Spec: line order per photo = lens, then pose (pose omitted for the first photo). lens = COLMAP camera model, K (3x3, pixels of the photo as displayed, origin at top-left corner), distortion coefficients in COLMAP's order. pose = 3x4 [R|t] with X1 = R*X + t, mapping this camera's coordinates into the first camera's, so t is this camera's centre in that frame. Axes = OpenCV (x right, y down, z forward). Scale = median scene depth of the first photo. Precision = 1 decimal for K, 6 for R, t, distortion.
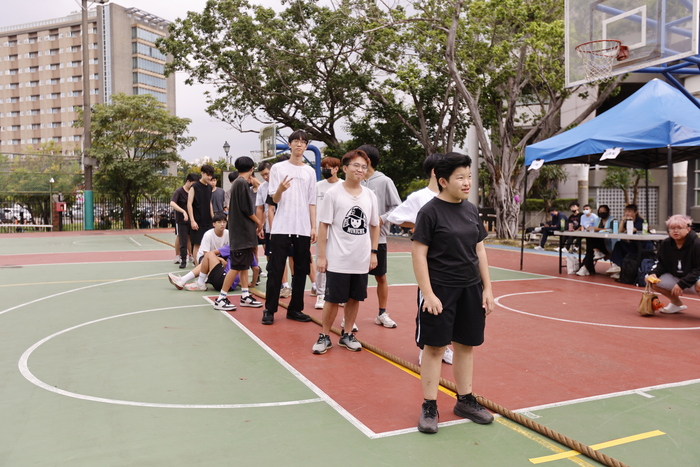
lens RADIAL K [[587.0, 0, 359.1], [0, 587.0, 232.0], [0, 0, 1]] dist [0.004727, 0.005999]
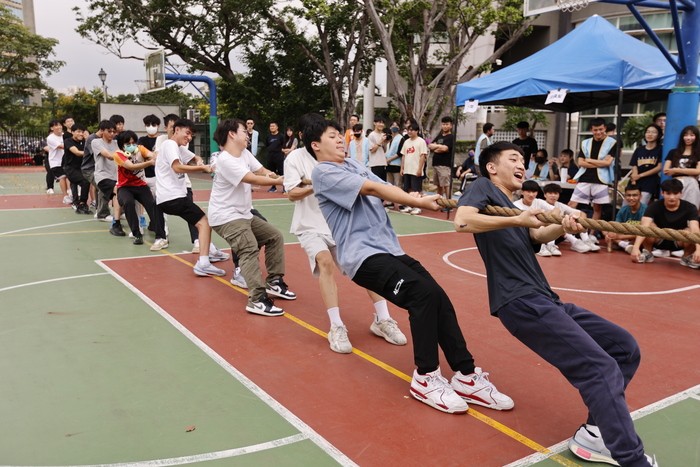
lens RADIAL K [[589.7, 0, 350.0], [0, 589.7, 233.5], [0, 0, 1]] dist [-0.005901, 0.082729]
pose [[0.984997, -0.008473, 0.172362, -0.018977], [-0.009662, 0.994519, 0.104109, -0.004316], [-0.172299, -0.104213, 0.979517, 0.047870]]
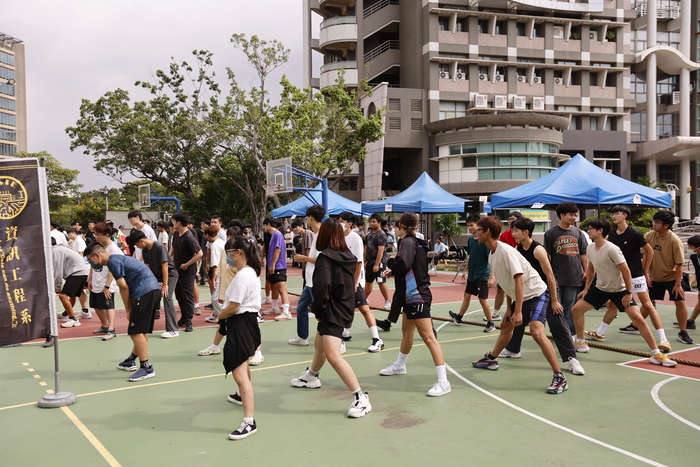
lens RADIAL K [[636.3, 0, 350.0], [0, 636.3, 233.5], [0, 0, 1]] dist [-0.014582, 0.154121]
pose [[0.983533, -0.005986, 0.180628, 0.065753], [0.013939, 0.998987, -0.042795, 0.022314], [-0.180189, 0.044608, 0.982620, -0.652815]]
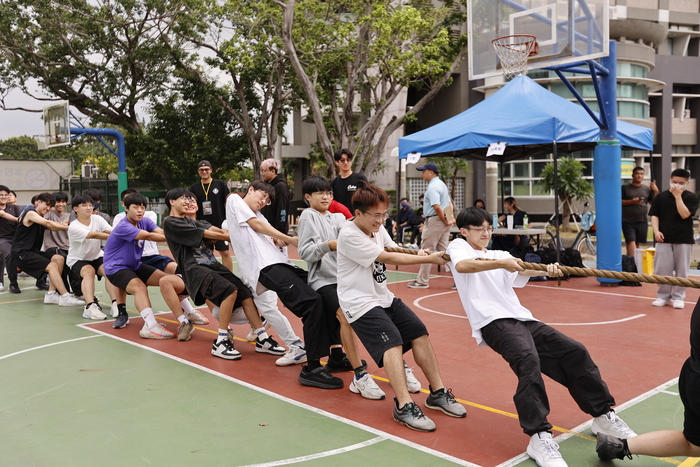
lens RADIAL K [[656.6, 0, 350.7], [0, 656.6, 224.2], [0, 0, 1]] dist [0.029500, 0.012900]
pose [[0.945994, -0.025771, 0.323158, -0.061219], [0.027301, 0.999627, -0.000203, -0.004654], [-0.323033, 0.009015, 0.946345, 0.013328]]
